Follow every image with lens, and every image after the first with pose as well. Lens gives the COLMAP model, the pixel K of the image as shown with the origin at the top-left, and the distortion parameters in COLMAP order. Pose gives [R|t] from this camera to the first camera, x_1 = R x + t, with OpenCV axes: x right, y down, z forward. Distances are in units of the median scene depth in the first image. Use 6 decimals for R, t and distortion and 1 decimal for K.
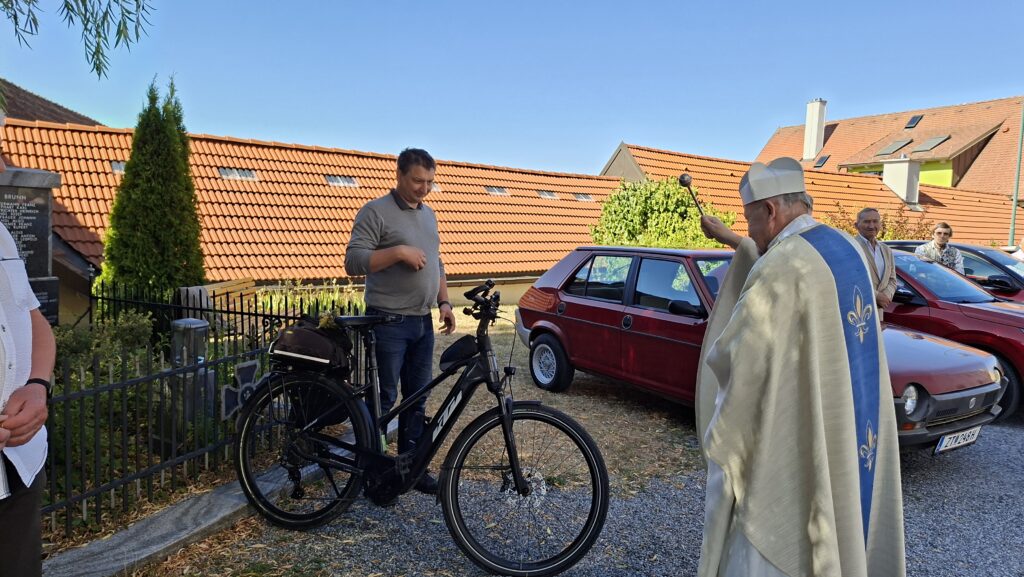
lens RADIAL K [[757.1, 0, 537.0], [0, 757.1, 273.0], [0, 0, 1]] dist [0.022243, -0.007777]
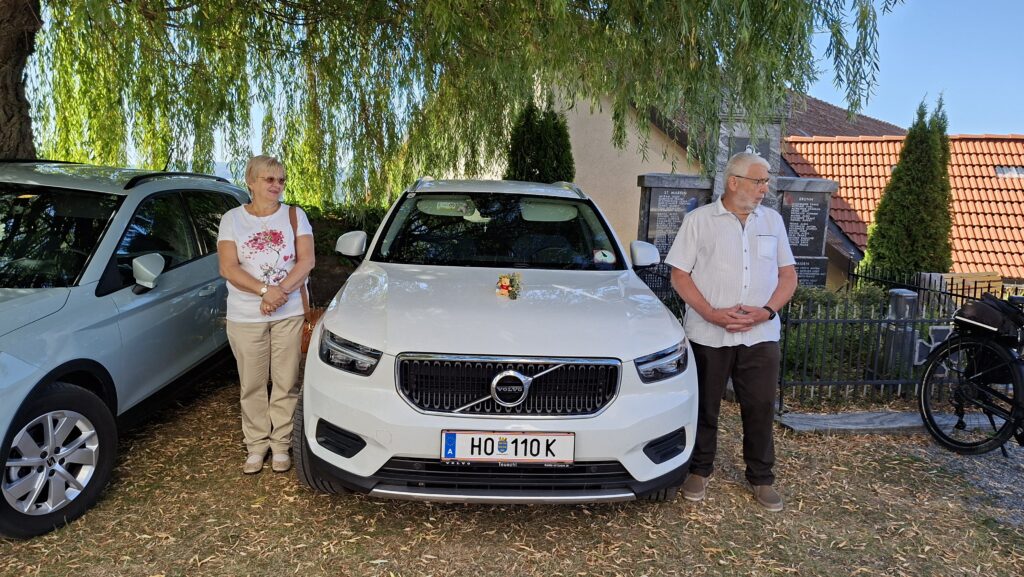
lens RADIAL K [[742.1, 0, 512.0], [0, 742.1, 288.5], [0, 0, 1]] dist [0.022284, -0.004335]
pose [[0.546630, 0.096768, -0.831764, 0.144643], [-0.074921, 0.994968, 0.066517, 0.011865], [0.834016, 0.025956, 0.551129, -0.169487]]
